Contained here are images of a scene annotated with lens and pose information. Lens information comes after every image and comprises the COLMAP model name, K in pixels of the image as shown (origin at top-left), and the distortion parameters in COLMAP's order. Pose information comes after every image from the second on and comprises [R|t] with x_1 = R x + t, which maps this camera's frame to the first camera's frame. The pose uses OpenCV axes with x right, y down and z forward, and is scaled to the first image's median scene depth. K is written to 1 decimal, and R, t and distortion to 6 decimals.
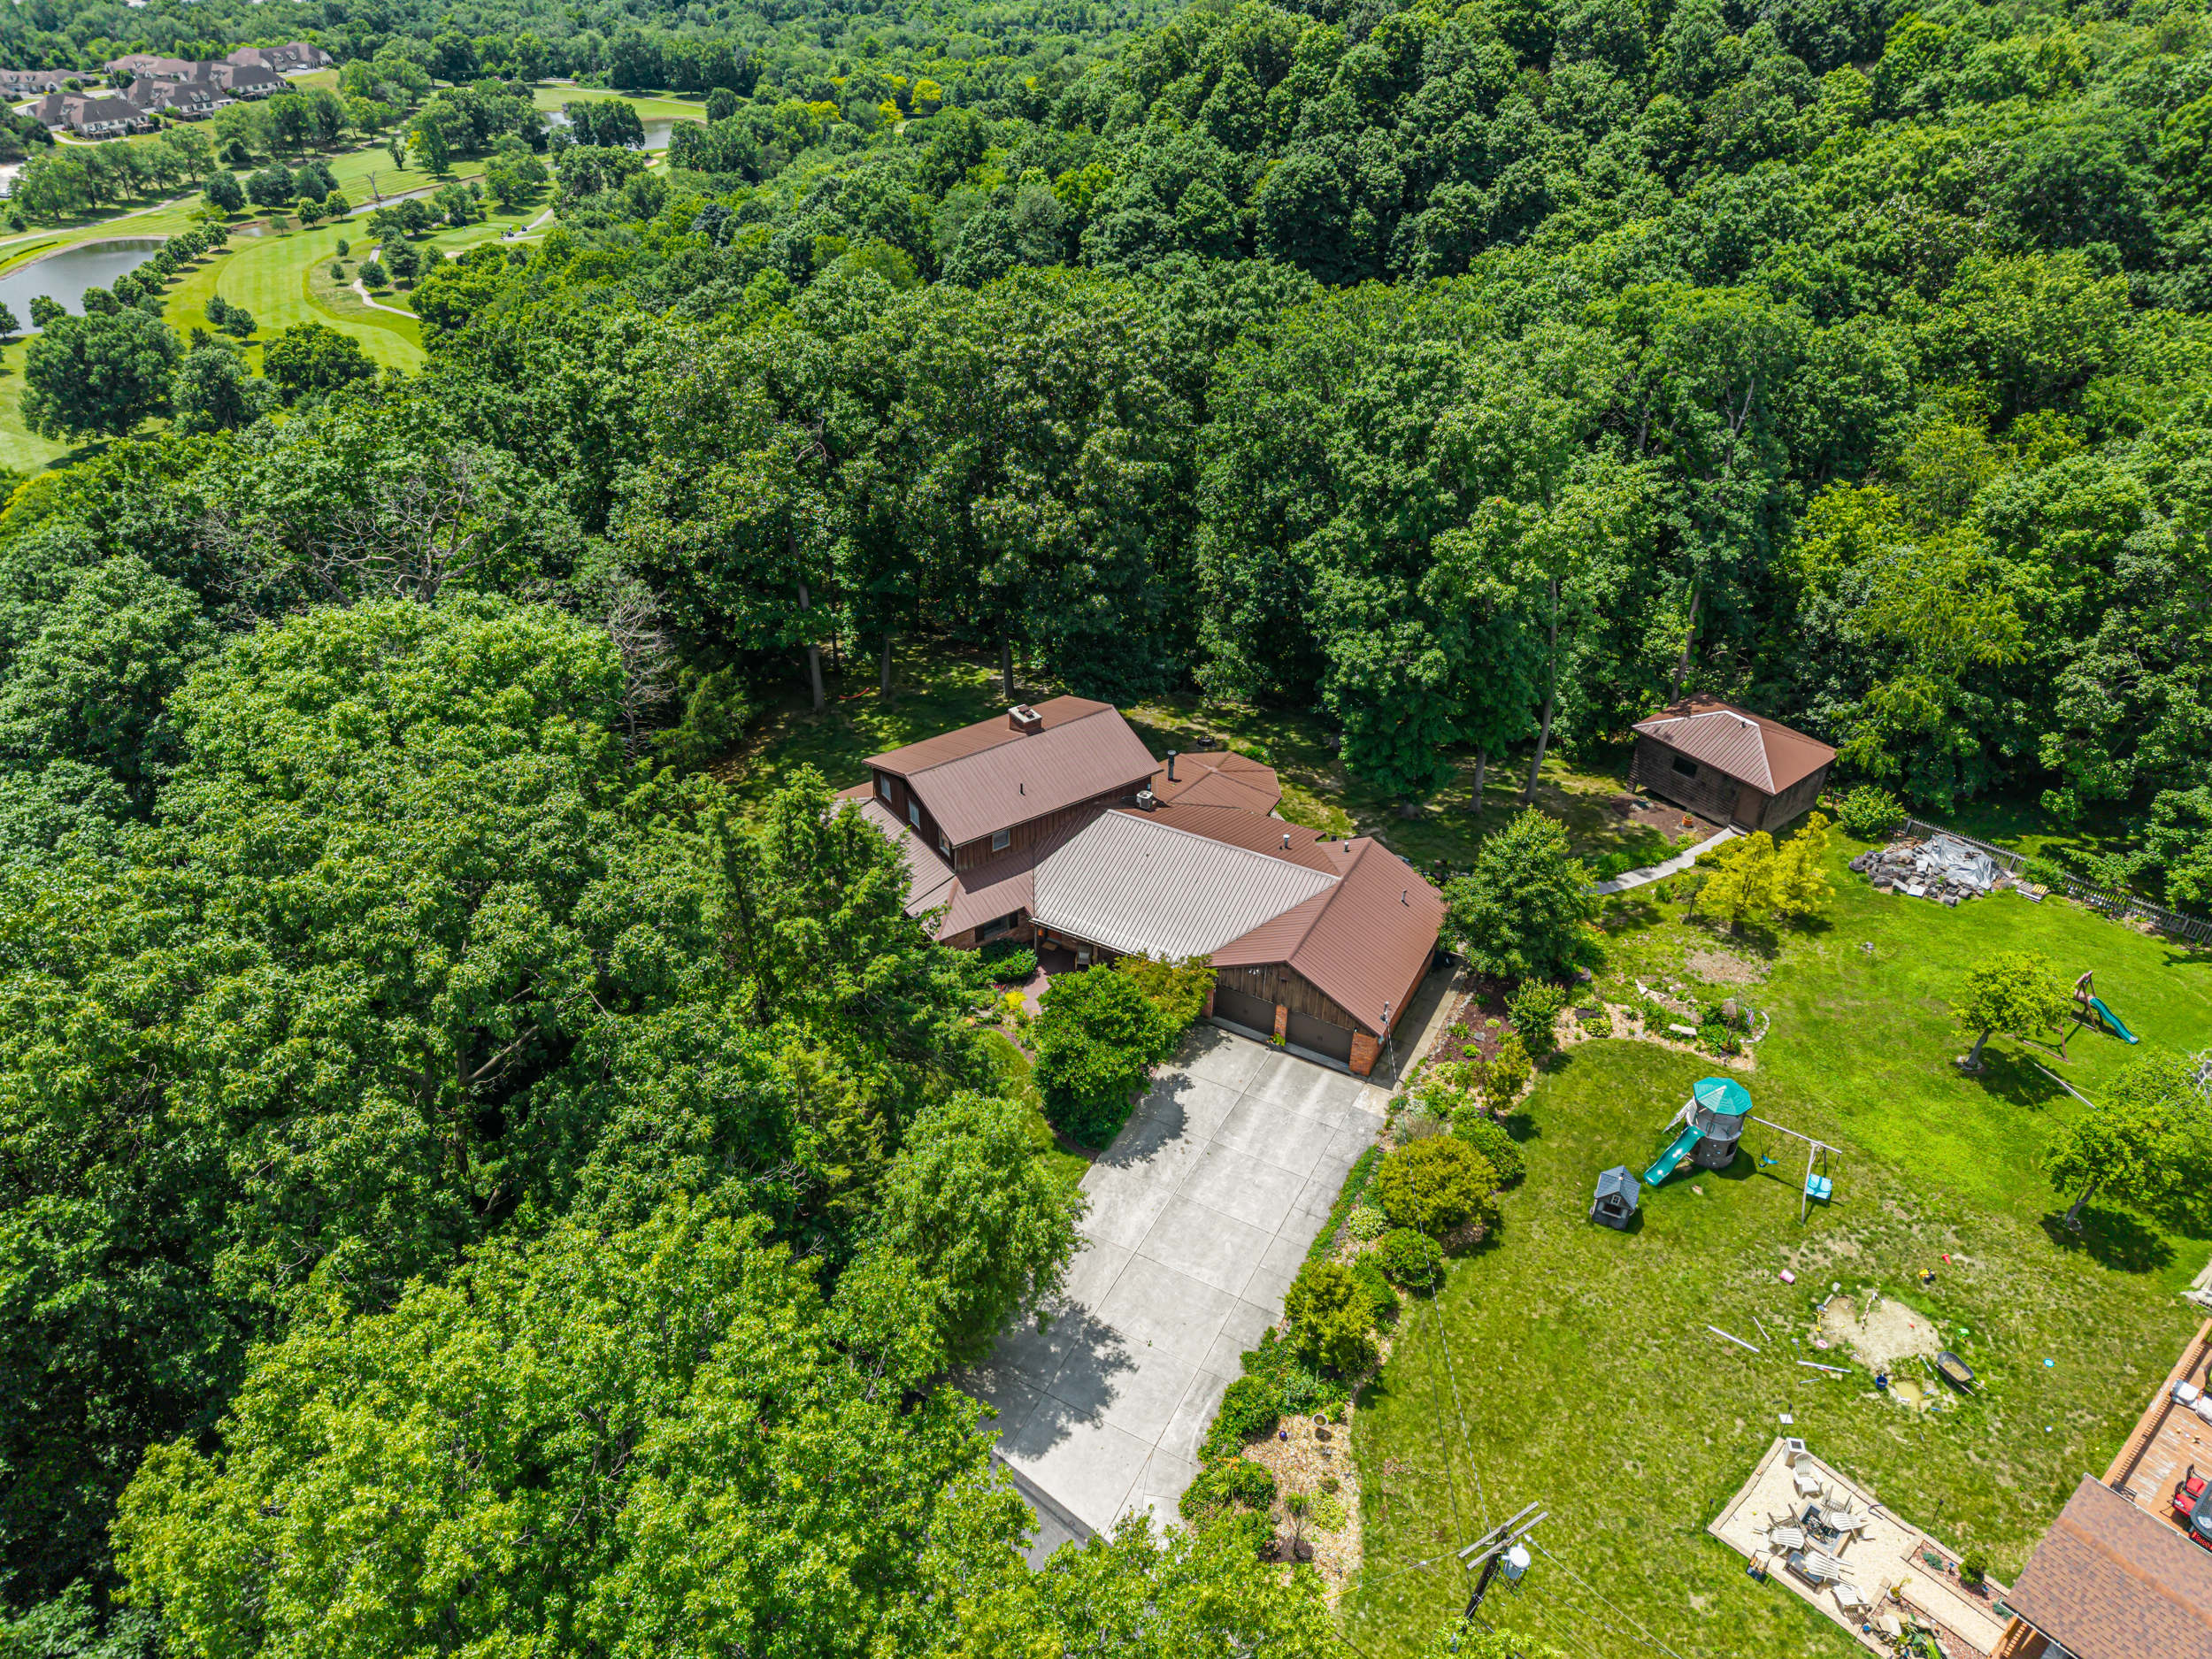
lens RADIAL K [[1489.9, 0, 1106.0], [0, 1489.9, 829.5], [0, 0, 1]] dist [0.008040, -0.000506]
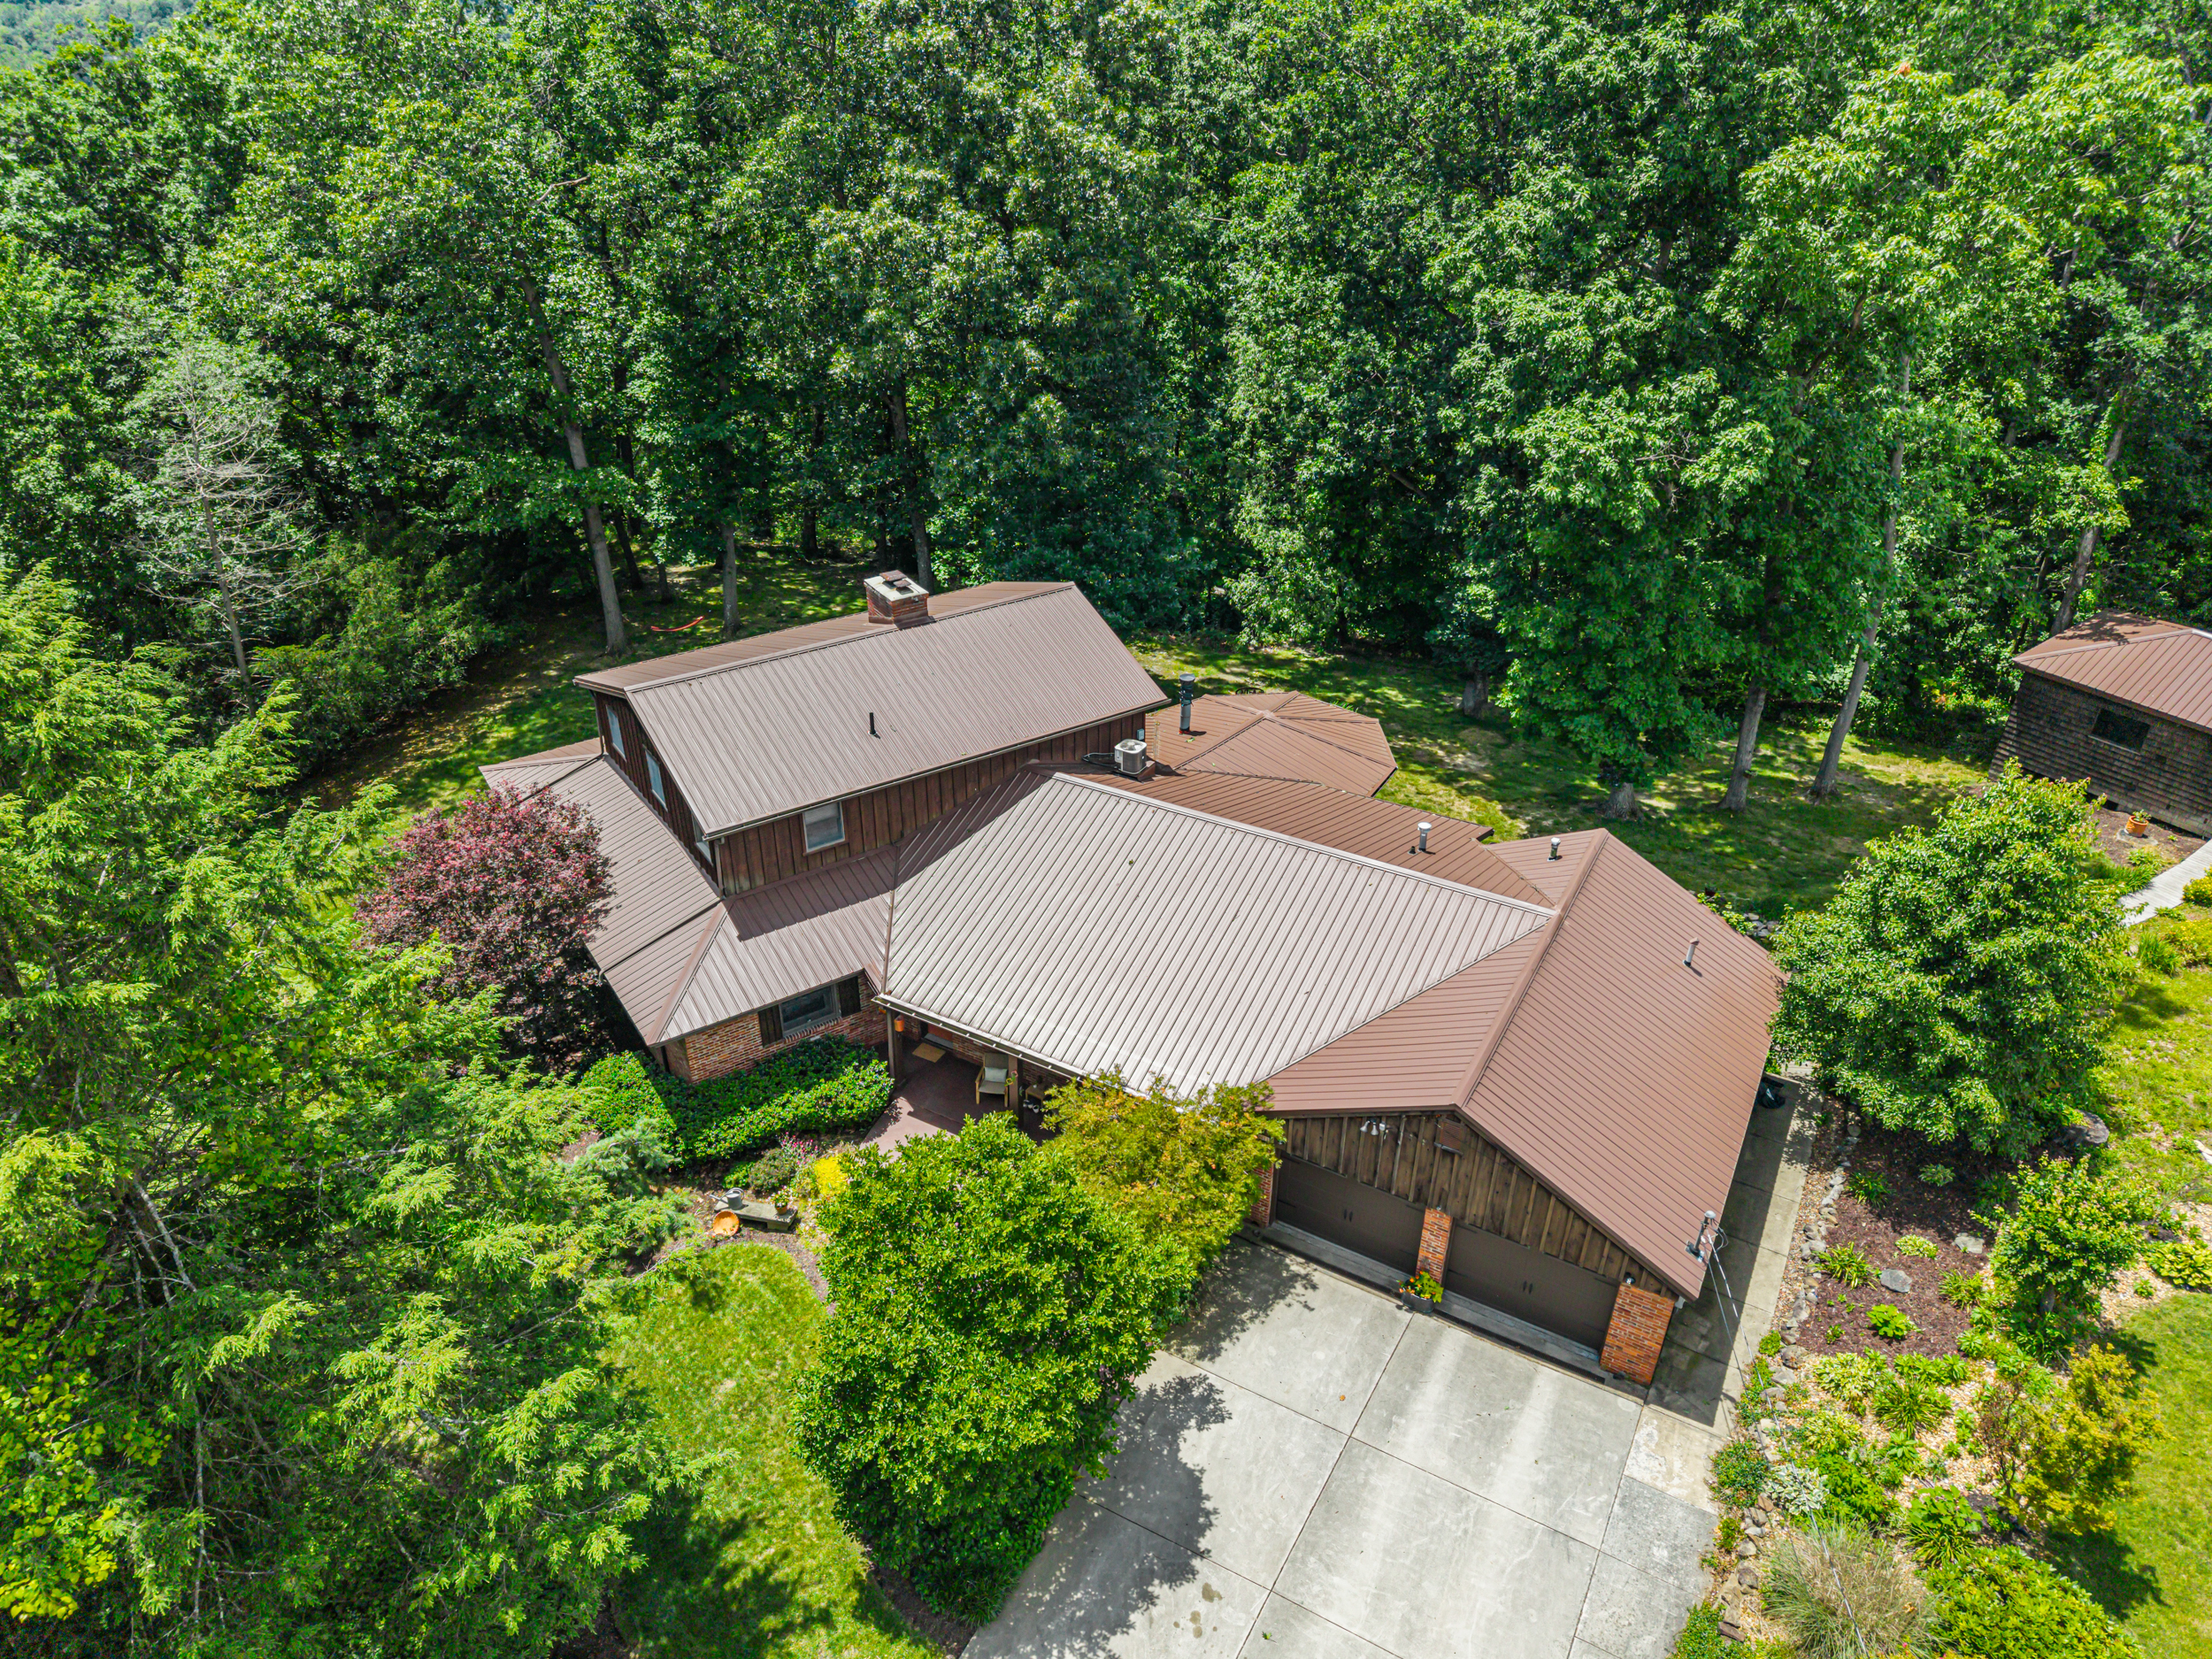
lens RADIAL K [[1489.9, 0, 1106.0], [0, 1489.9, 829.5], [0, 0, 1]] dist [0.008040, -0.000506]
pose [[0.999762, 0.007375, -0.020549, 0.029731], [-0.008382, 0.998745, -0.049376, 0.030462], [0.020159, 0.049536, 0.998569, 0.530559]]
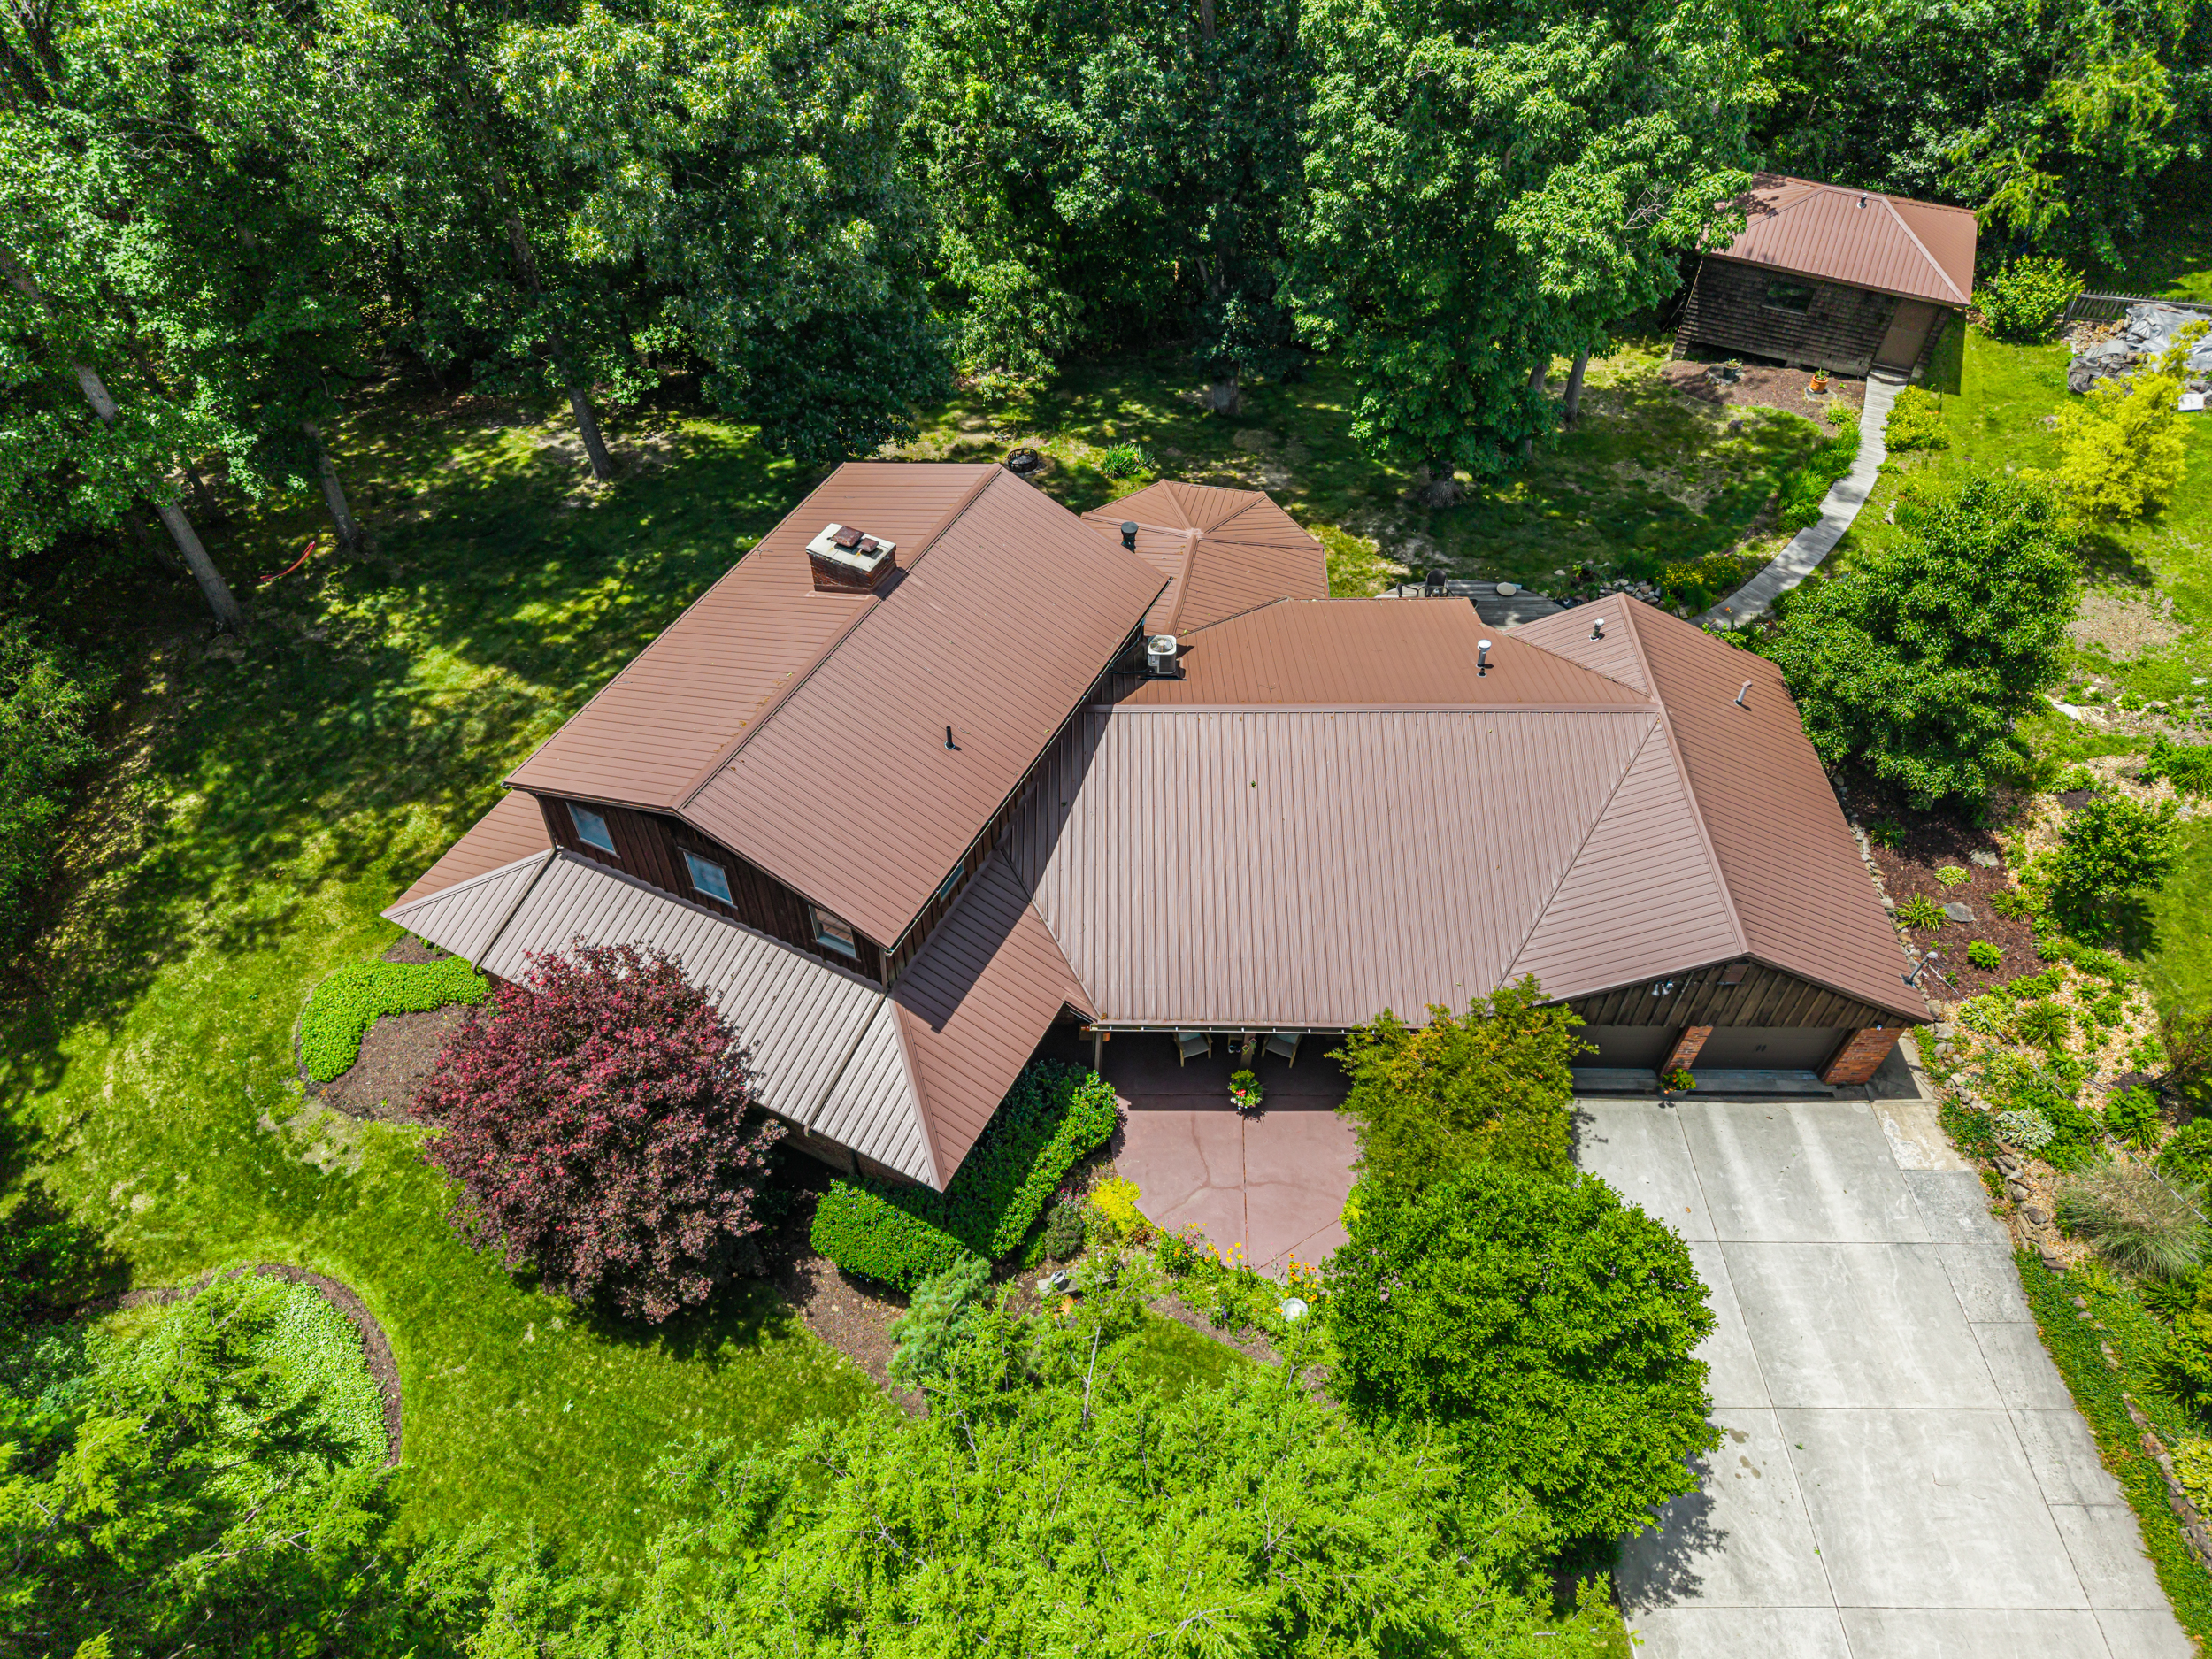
lens RADIAL K [[1489.9, 0, 1106.0], [0, 1489.9, 829.5], [0, 0, 1]] dist [0.008040, -0.000506]
pose [[0.880861, -0.355678, 0.312374, -0.160685], [0.262925, 0.916347, 0.301959, -0.120493], [-0.393643, -0.183853, 0.900690, 0.614180]]
